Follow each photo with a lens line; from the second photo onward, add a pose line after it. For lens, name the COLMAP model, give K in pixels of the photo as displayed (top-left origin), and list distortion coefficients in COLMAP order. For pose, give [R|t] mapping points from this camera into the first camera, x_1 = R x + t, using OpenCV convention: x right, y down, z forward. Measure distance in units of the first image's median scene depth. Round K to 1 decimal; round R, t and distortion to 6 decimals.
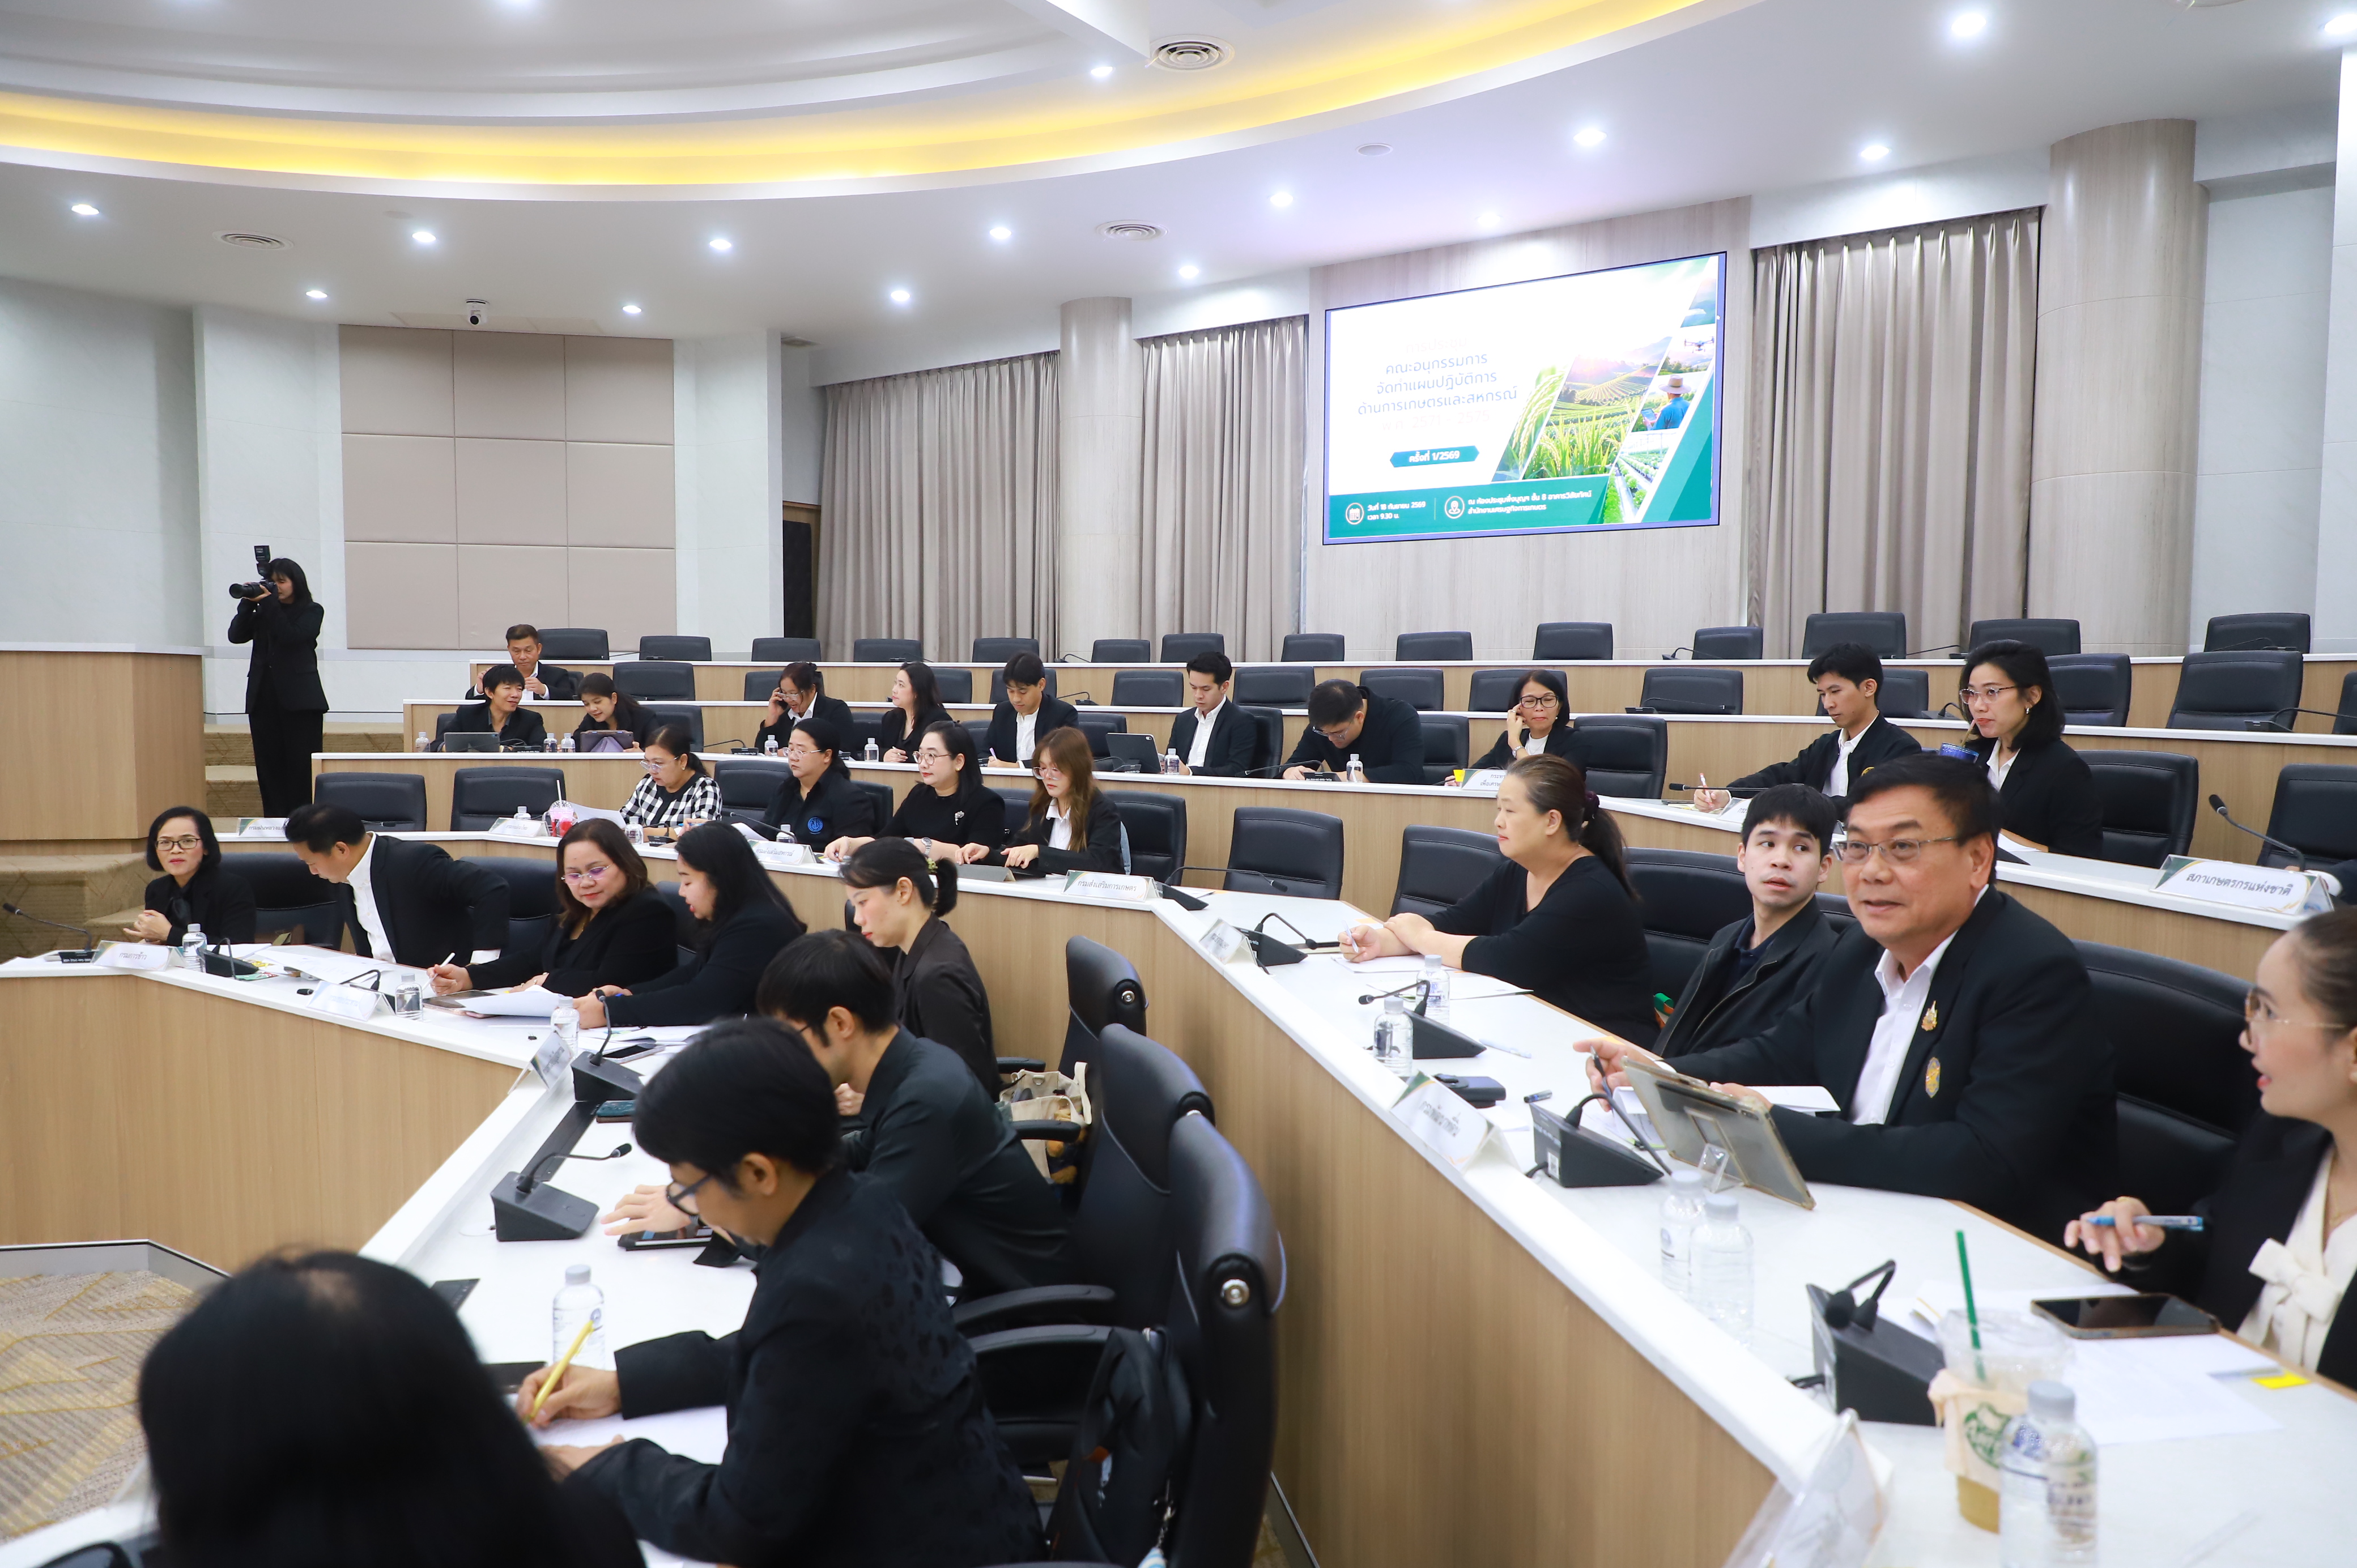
lens RADIAL K [[1569.9, 0, 1188.7], [0, 1569.9, 785.7], [0, 0, 1]] dist [-0.008805, 0.020036]
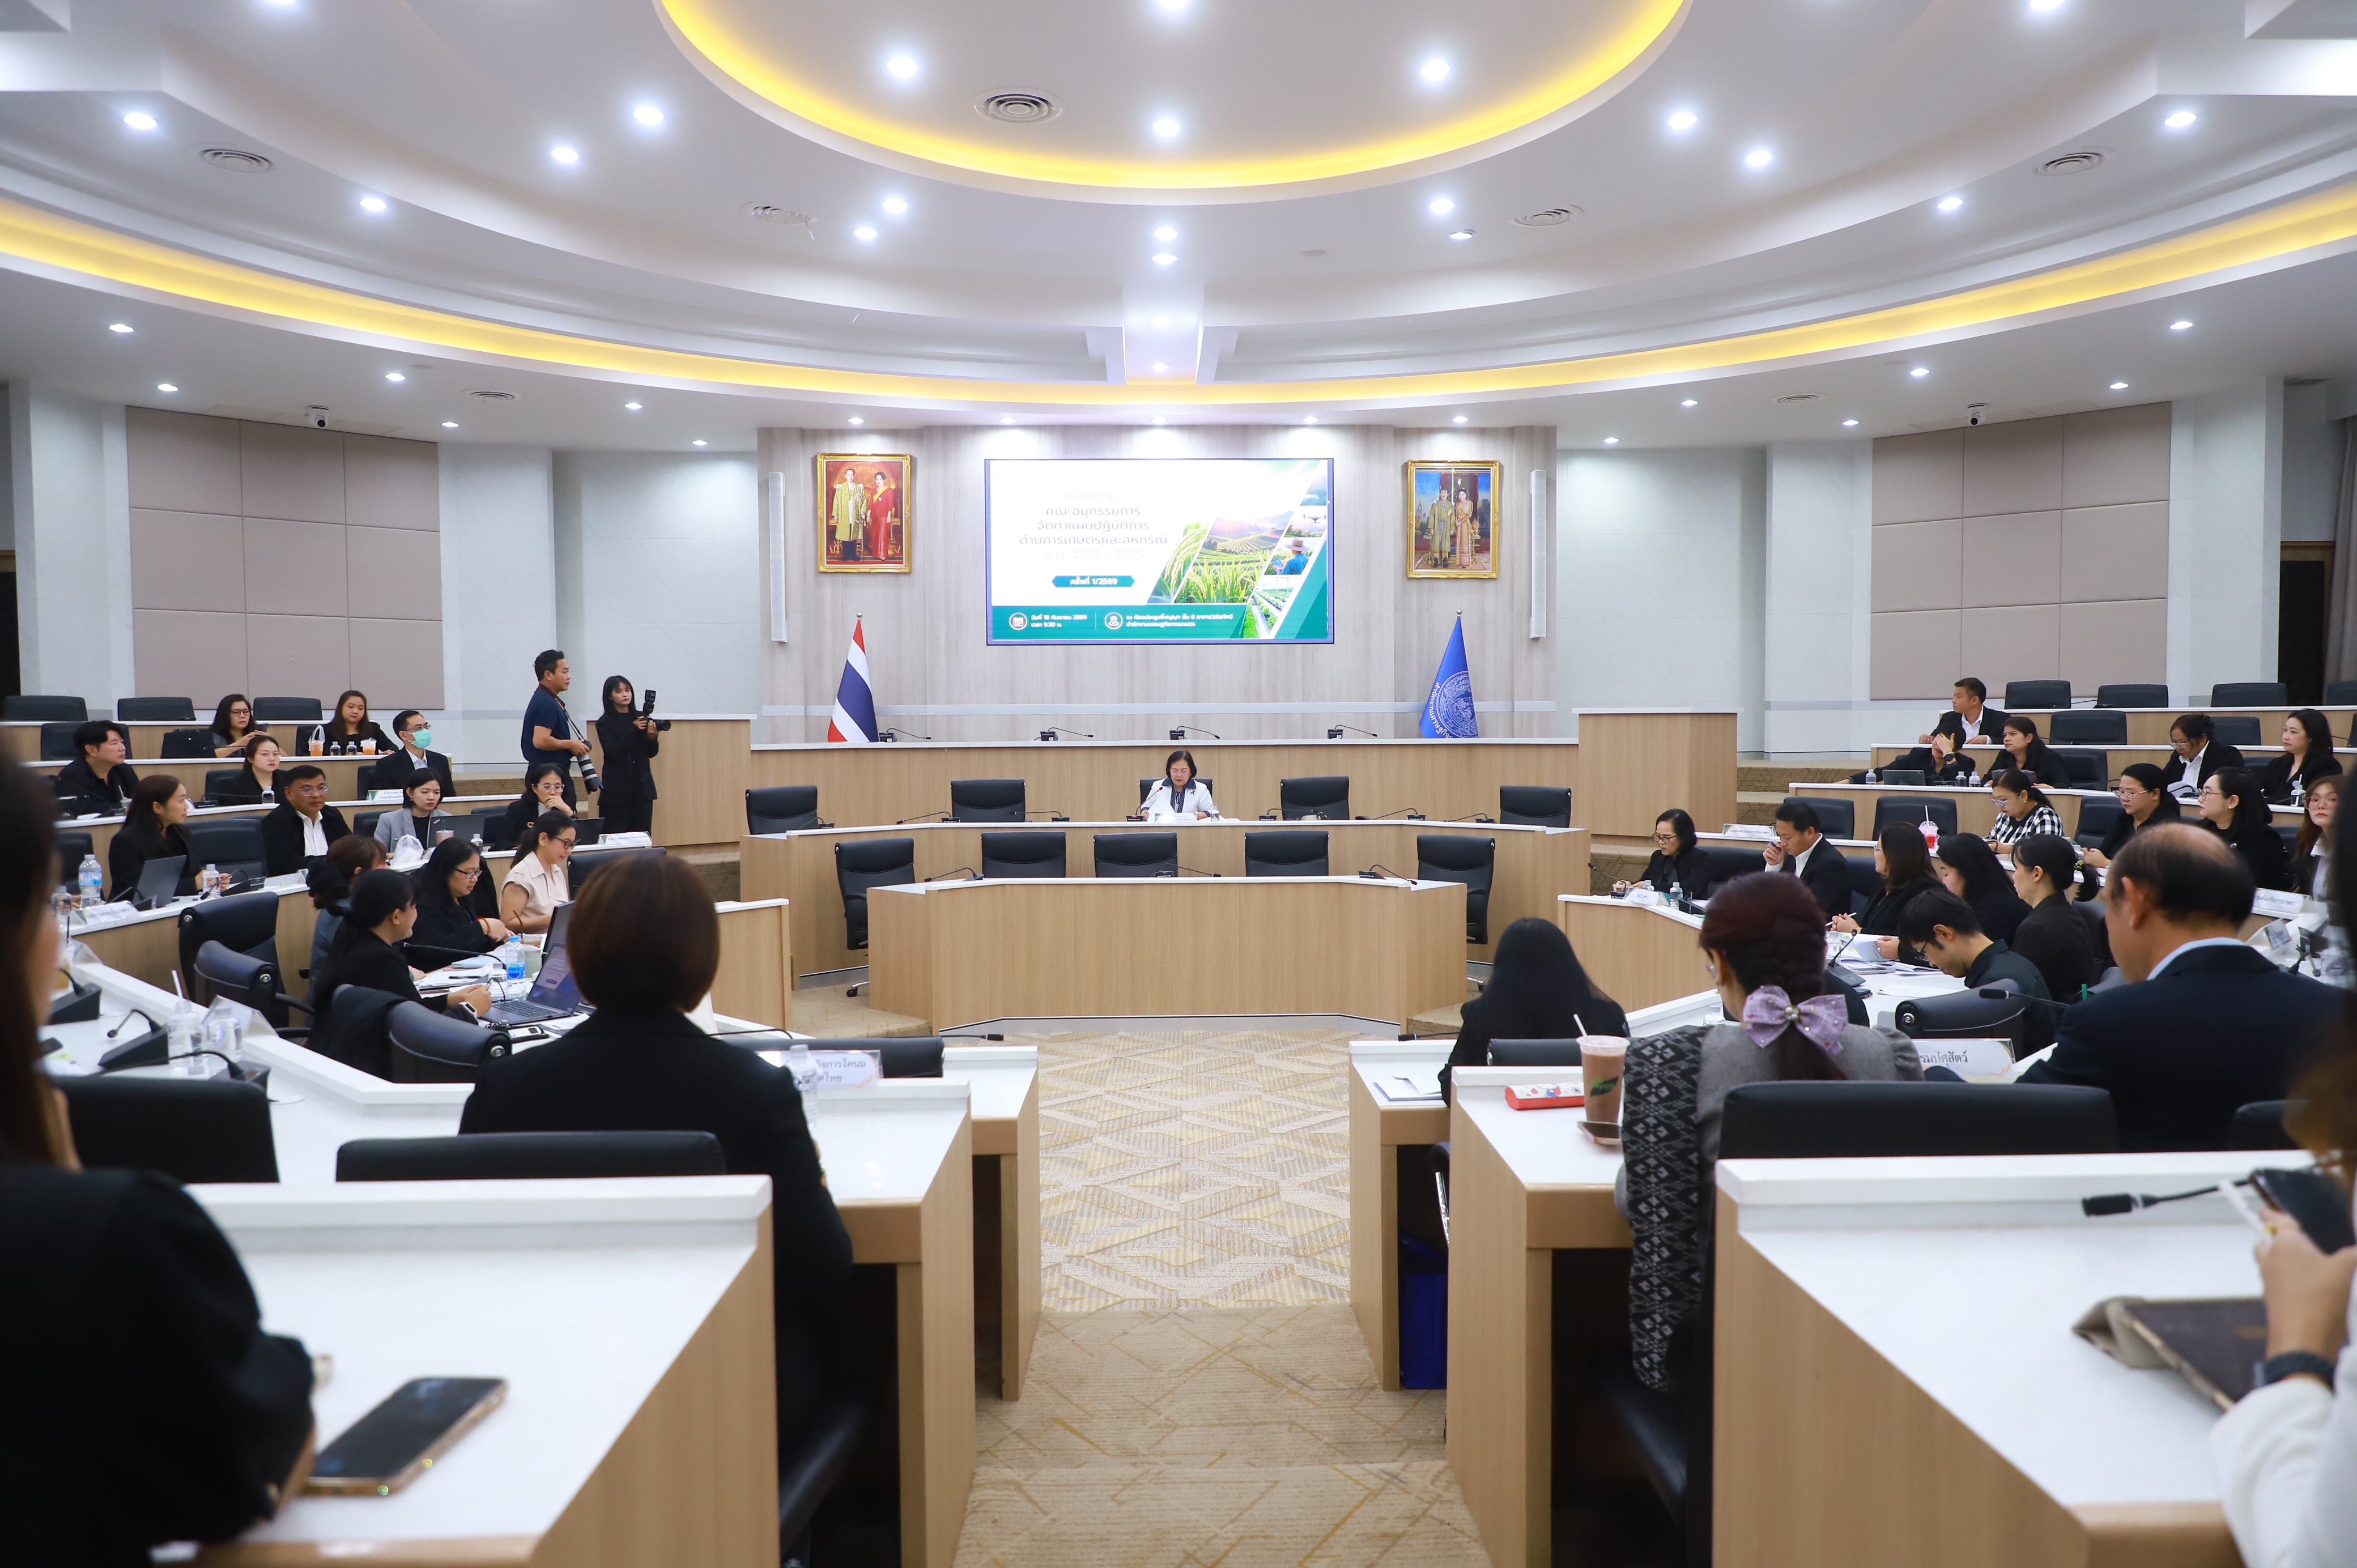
lens RADIAL K [[1569.9, 0, 1188.7], [0, 1569.9, 785.7], [0, 0, 1]] dist [-0.008805, 0.020036]
pose [[0.582610, 0.024237, -0.812390, 0.193656], [-0.042818, 0.999083, -0.000900, 0.004262], [0.811623, 0.035309, 0.583114, -0.184820]]
